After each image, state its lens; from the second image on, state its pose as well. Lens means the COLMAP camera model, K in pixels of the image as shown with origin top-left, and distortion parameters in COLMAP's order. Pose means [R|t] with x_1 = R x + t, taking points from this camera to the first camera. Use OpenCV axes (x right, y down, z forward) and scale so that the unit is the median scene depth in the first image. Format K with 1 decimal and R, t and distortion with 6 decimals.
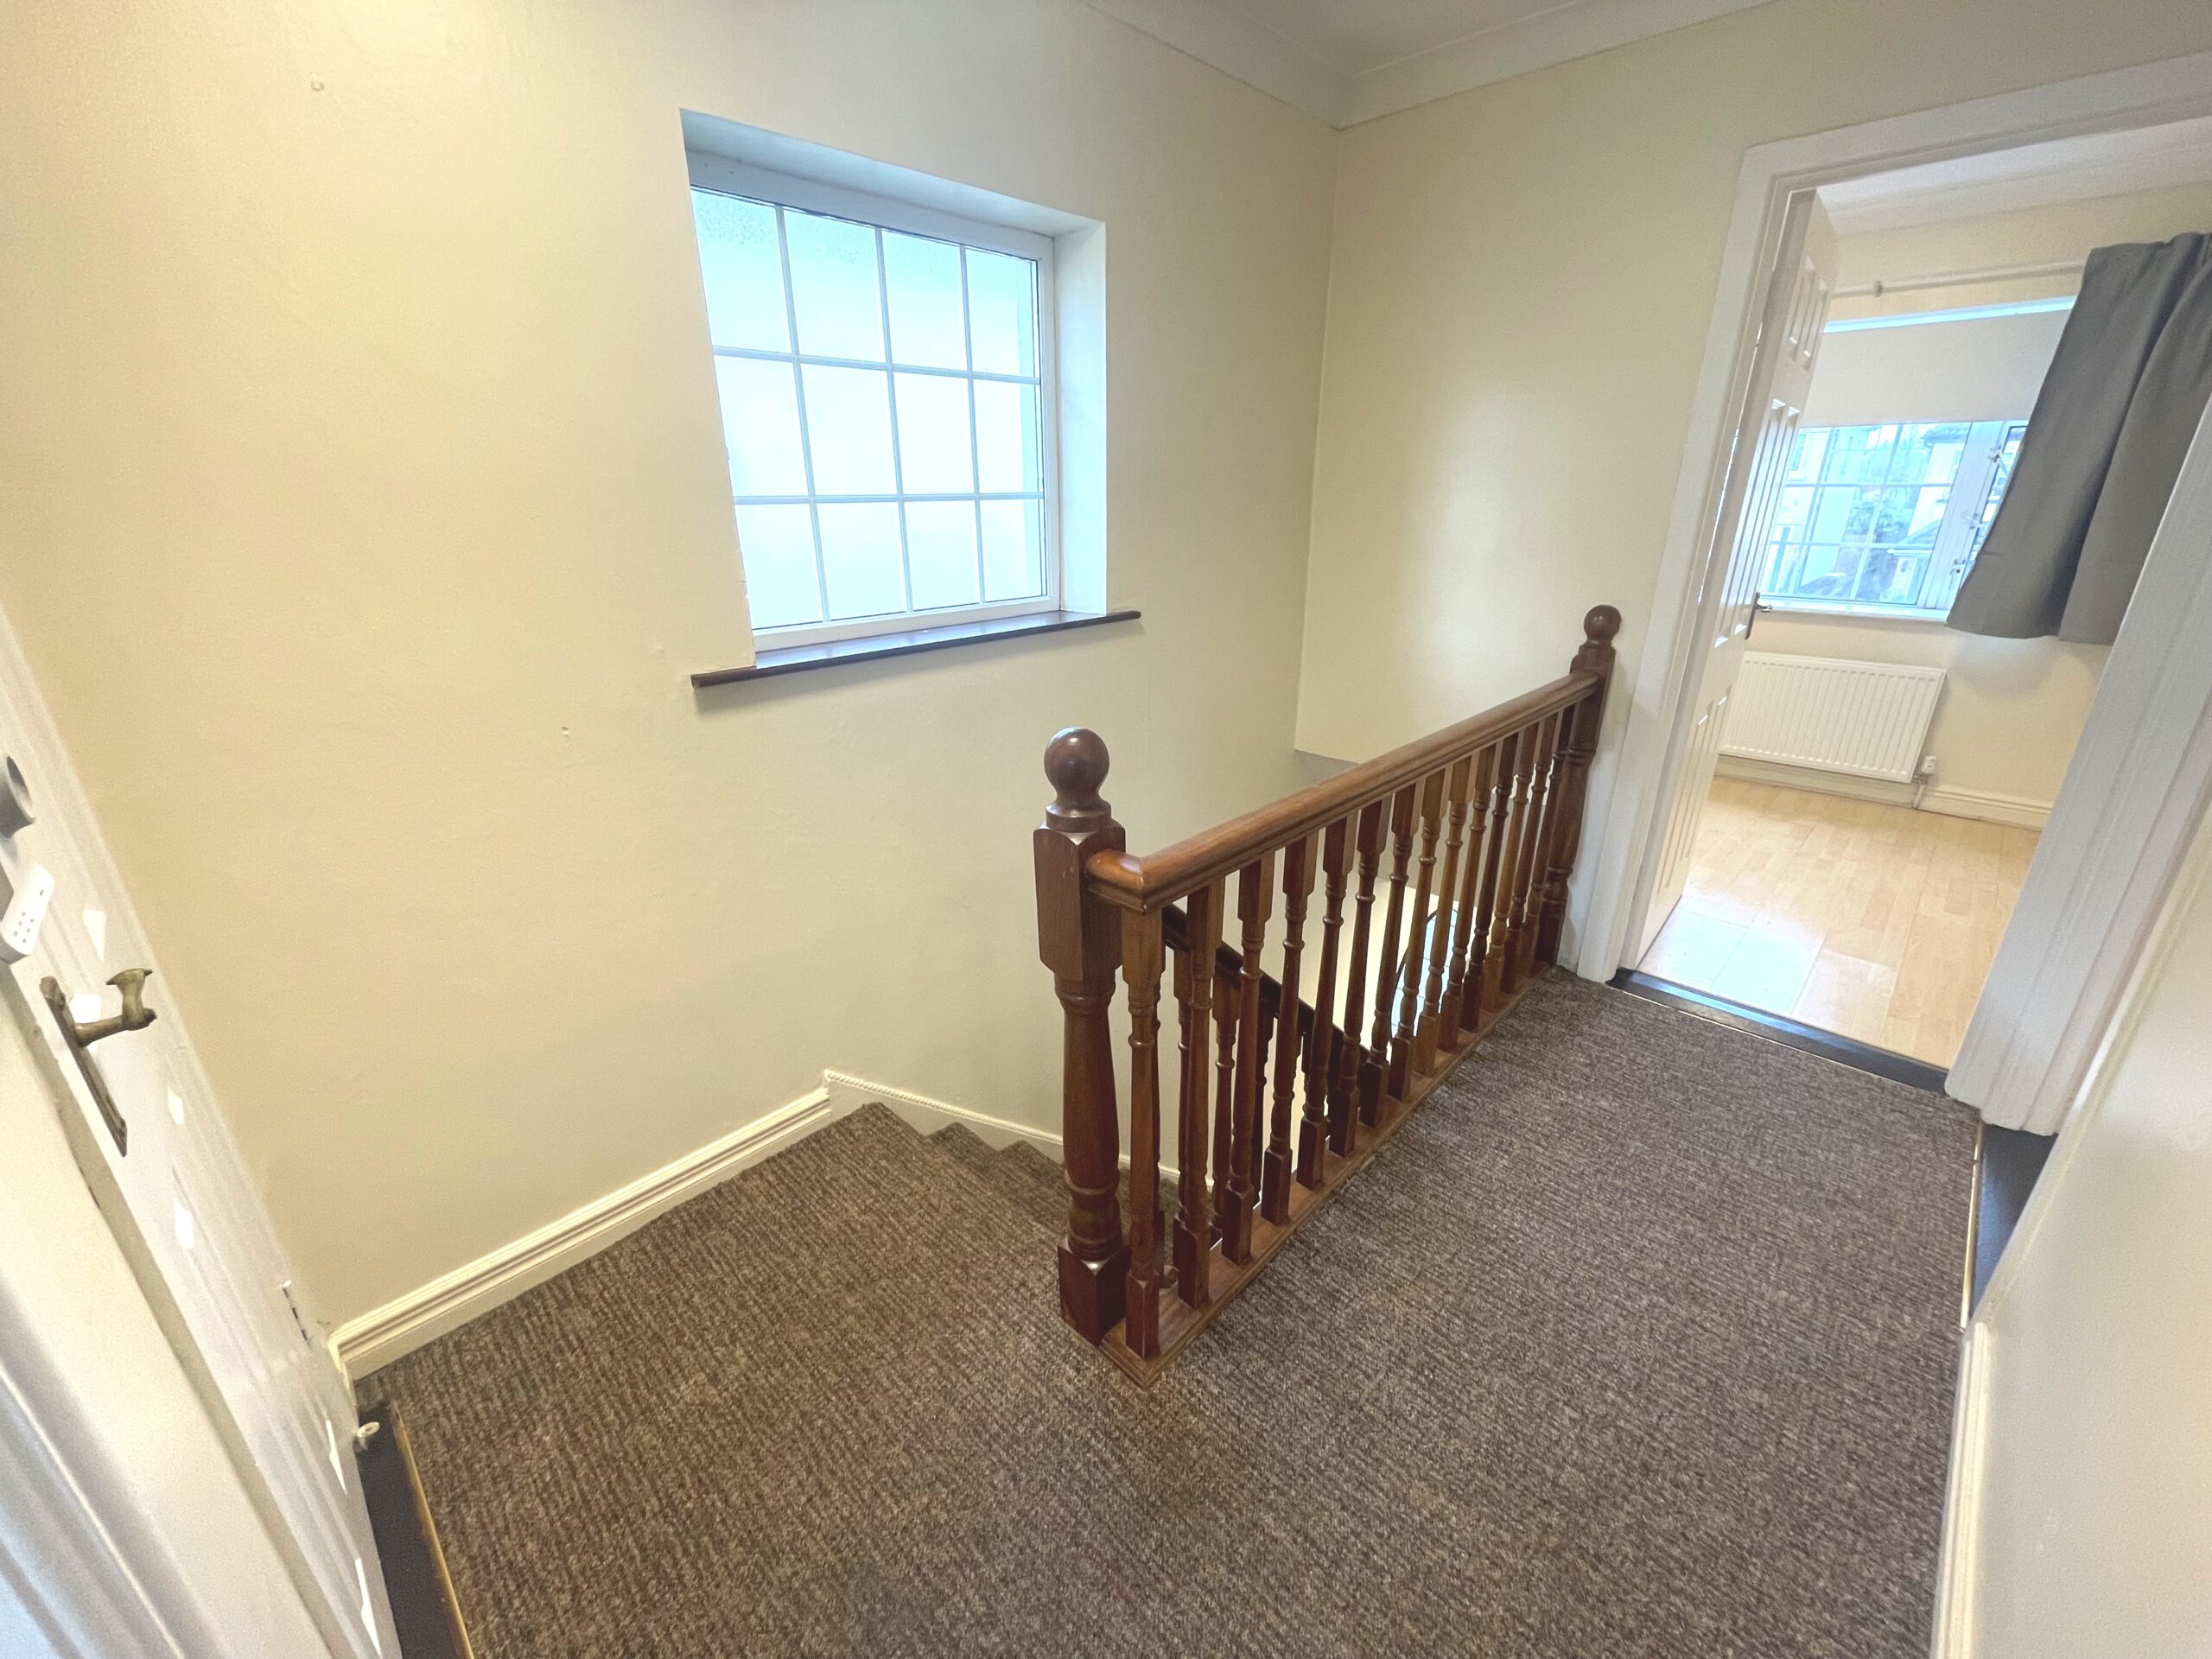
lens RADIAL K [[898.8, 0, 1110.3], [0, 898.8, 831.2], [0, 0, 1]] dist [-0.000796, 0.000128]
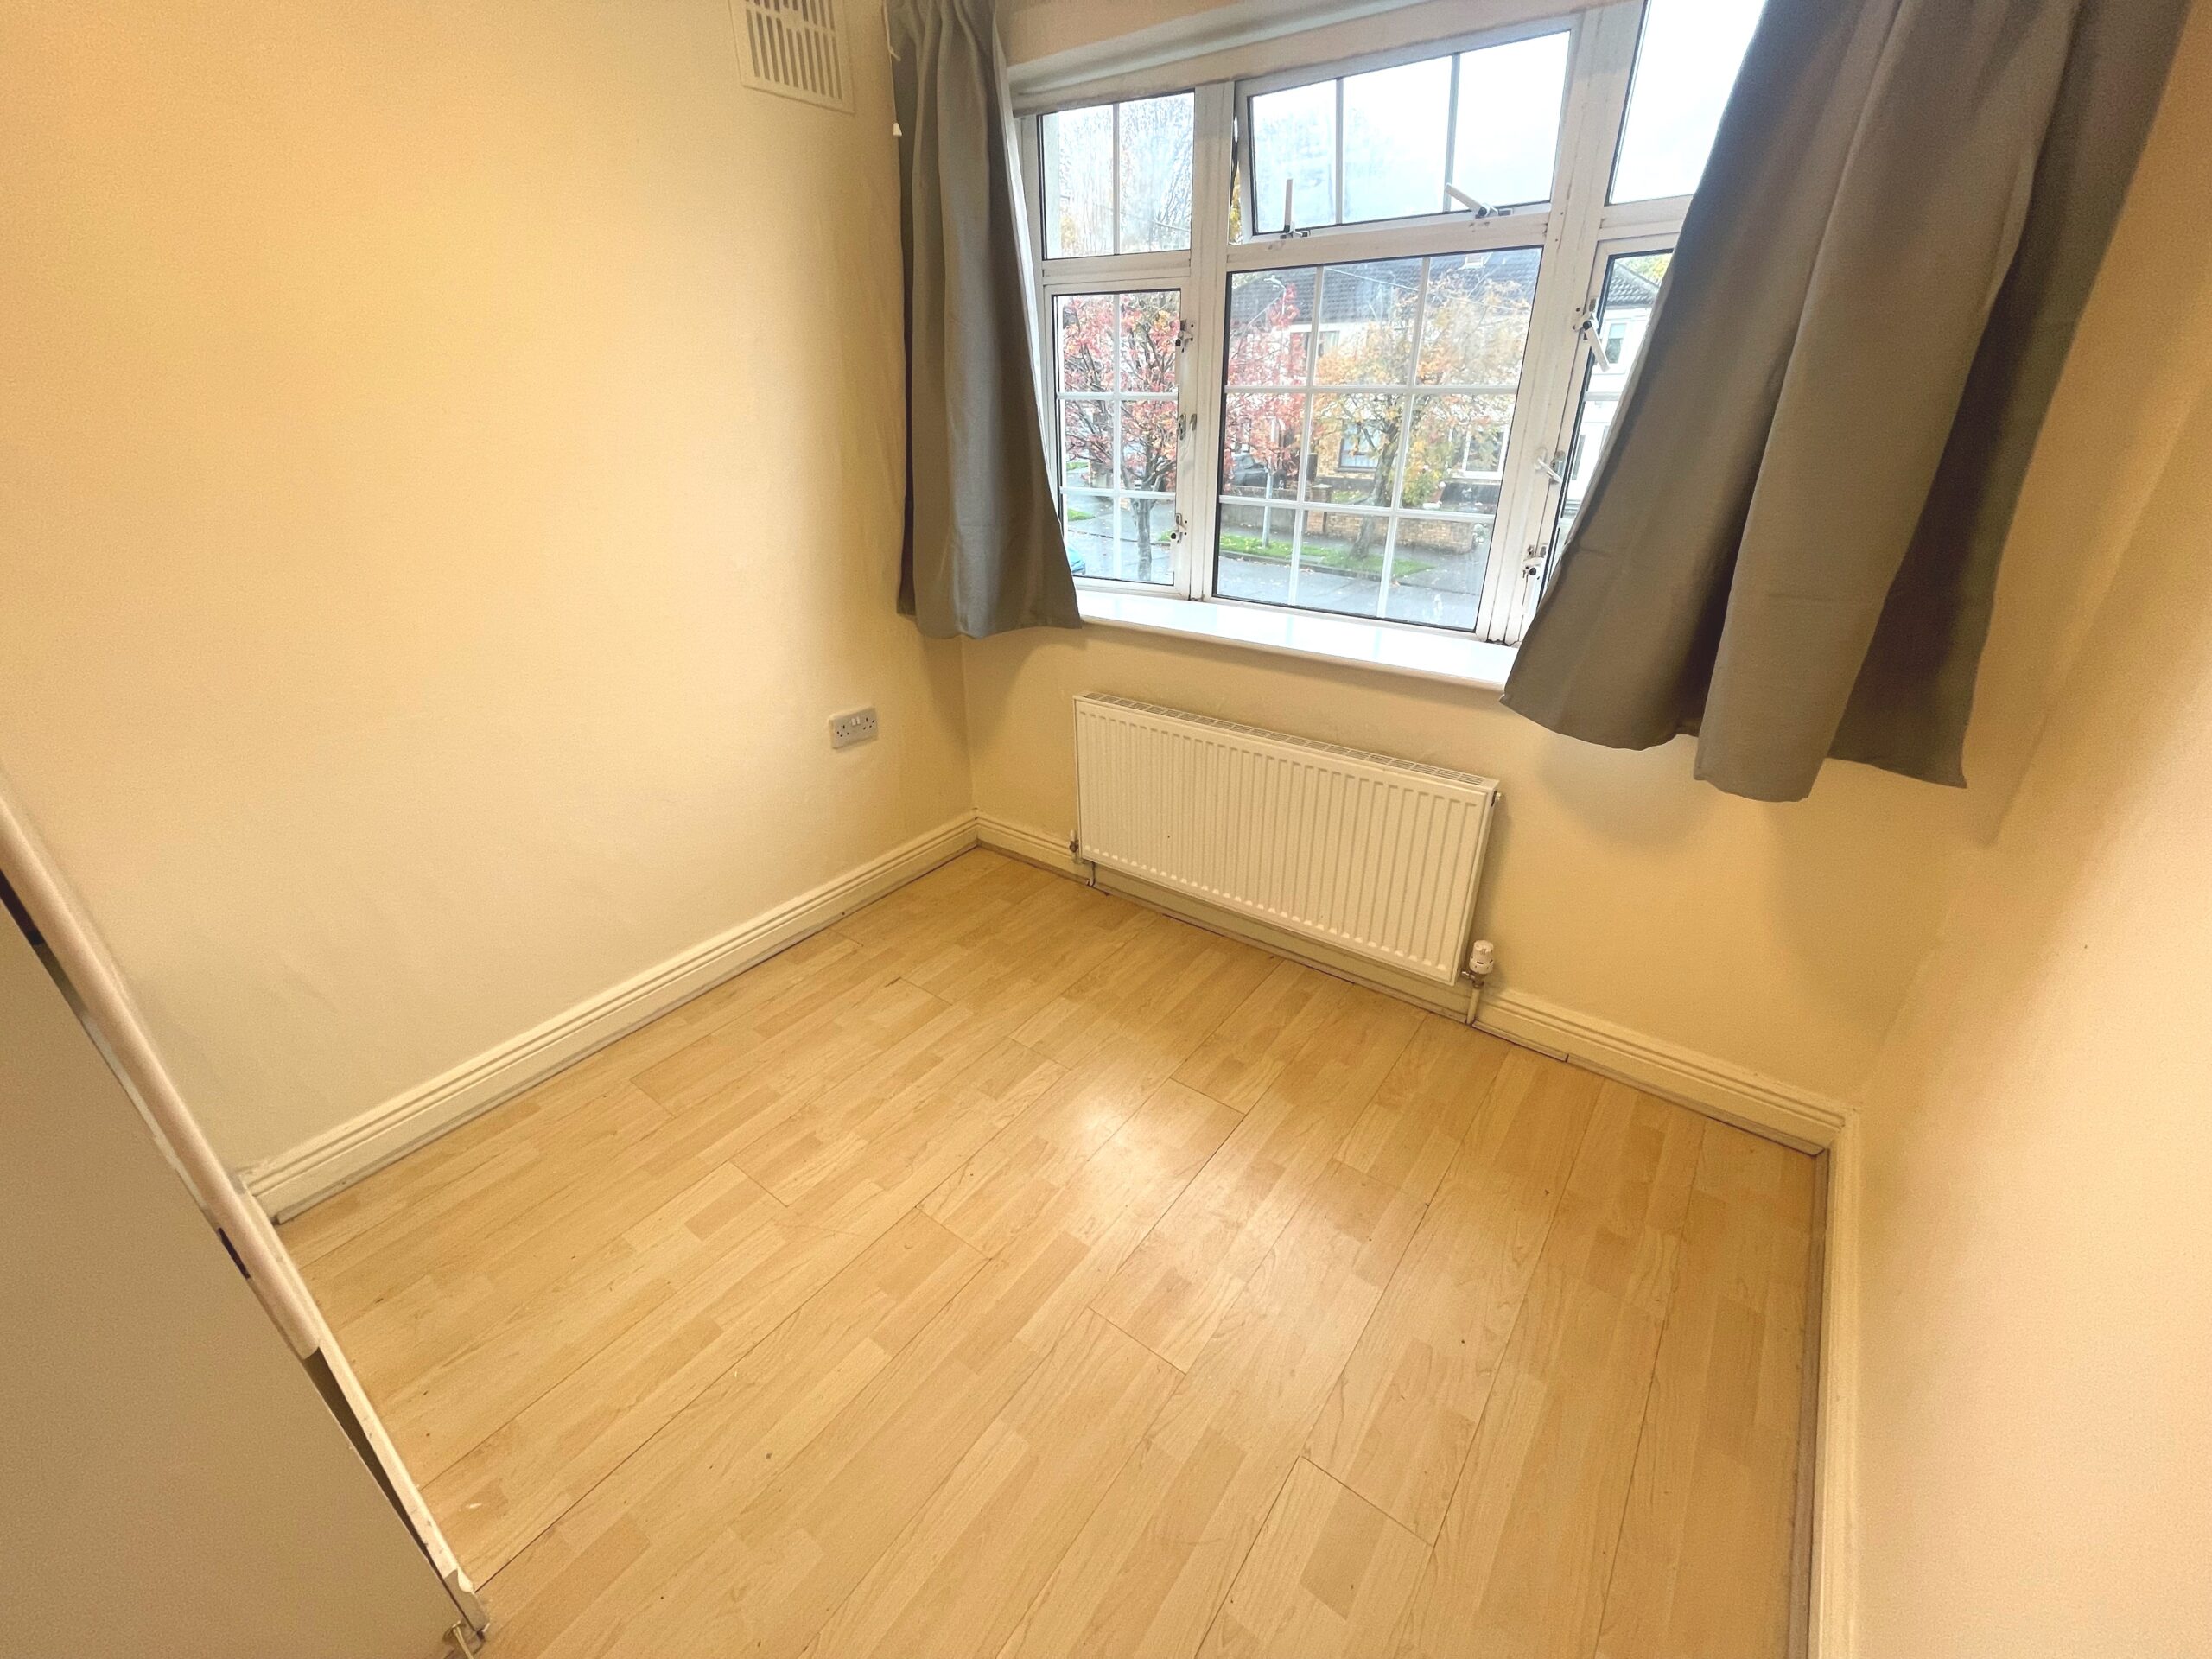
lens RADIAL K [[898.8, 0, 1101.4], [0, 898.8, 825.3], [0, 0, 1]] dist [-0.000796, 0.000128]
pose [[0.992527, -0.050352, 0.111148, 0.640775], [0.039133, 0.994126, 0.100909, -0.208246], [-0.115577, -0.095806, 0.988667, 0.524523]]
